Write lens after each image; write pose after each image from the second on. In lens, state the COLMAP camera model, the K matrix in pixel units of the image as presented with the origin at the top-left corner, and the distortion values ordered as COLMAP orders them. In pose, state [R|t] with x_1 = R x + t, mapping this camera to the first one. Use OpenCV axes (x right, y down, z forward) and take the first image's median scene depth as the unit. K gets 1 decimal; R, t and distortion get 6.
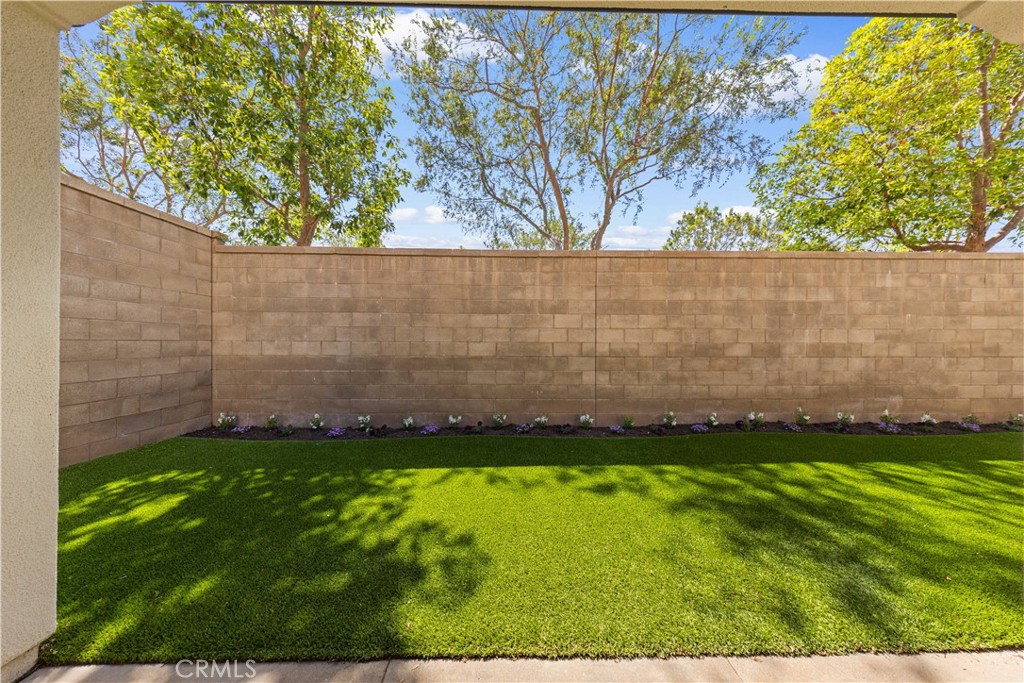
lens RADIAL K [[290.6, 0, 505.6], [0, 290.6, 340.0], [0, 0, 1]] dist [0.004675, -0.000126]
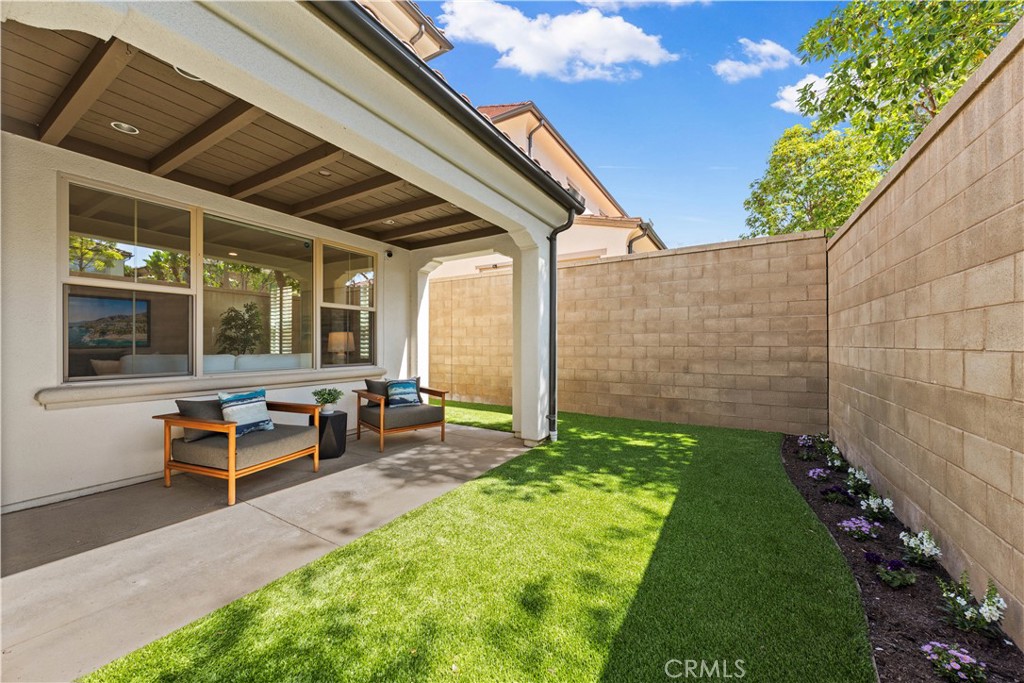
lens RADIAL K [[387.7, 0, 499.2], [0, 387.7, 345.1], [0, 0, 1]] dist [0.012344, -0.000132]
pose [[-0.552100, -0.002610, -0.833774, 0.600634], [0.001550, 0.999990, -0.004157, 0.000760], [0.833776, -0.003588, -0.552091, 0.799289]]
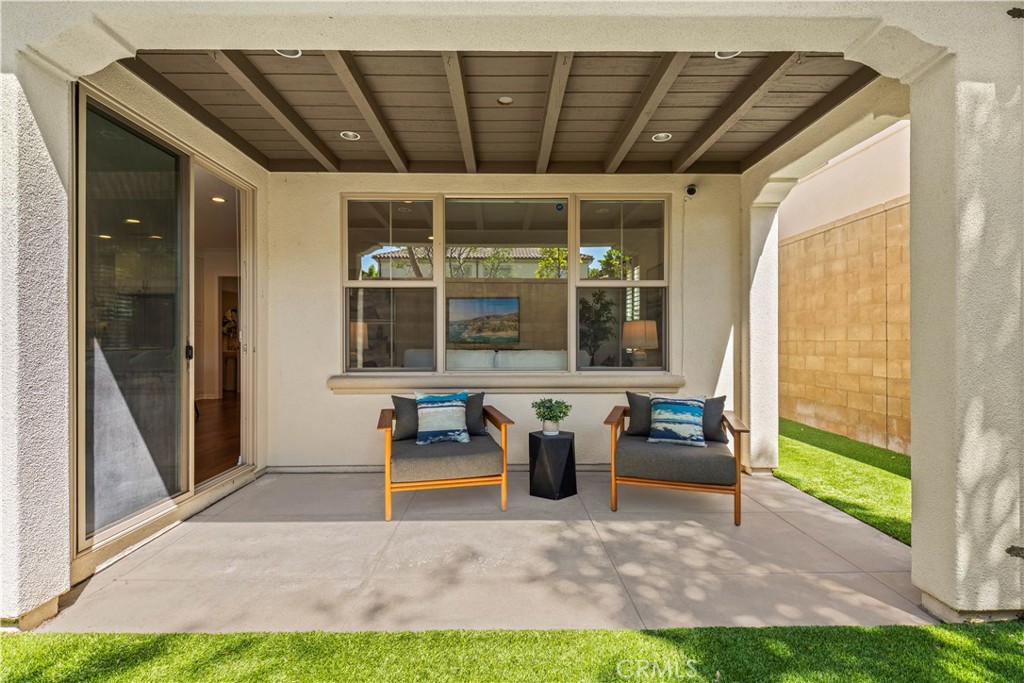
lens RADIAL K [[486.7, 0, 496.7], [0, 486.7, 342.0], [0, 0, 1]] dist [0.018265, -0.000341]
pose [[-0.999811, -0.000898, 0.019429, 0.047916], [-0.000990, 0.999988, -0.004696, 0.006230], [-0.019425, -0.004715, -0.999800, 0.778160]]
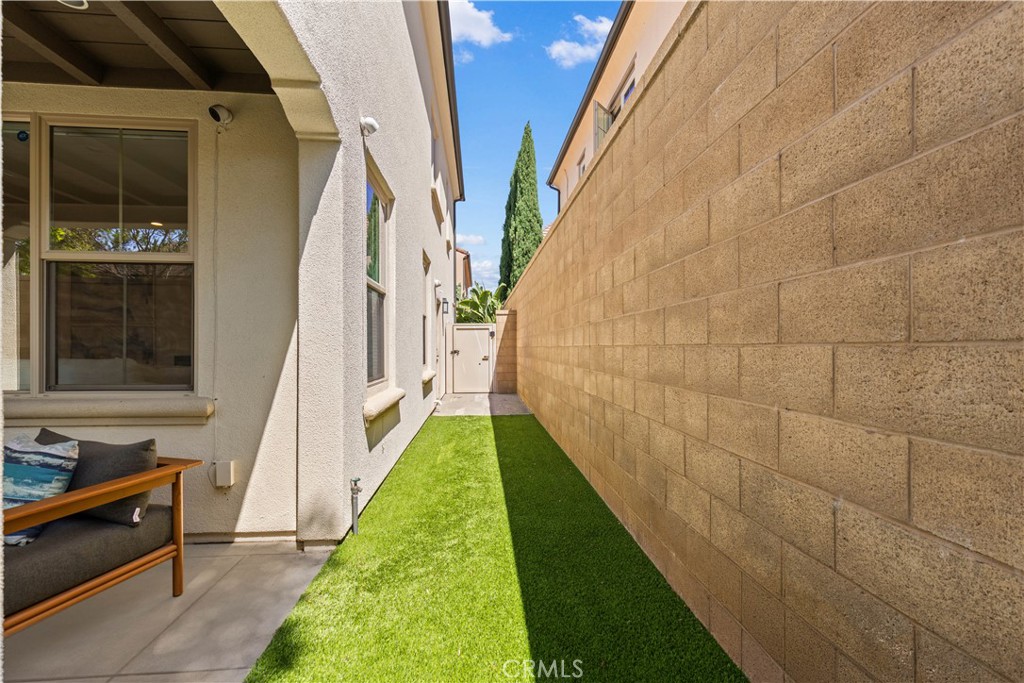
lens RADIAL K [[412.5, 0, 509.1], [0, 412.5, 347.5], [0, 0, 1]] dist [-0.000996, -0.000100]
pose [[-0.999067, -0.004674, -0.042942, -0.736879], [-0.004333, 0.999958, -0.008038, 0.004531], [0.042978, -0.007845, -0.999045, 0.312546]]
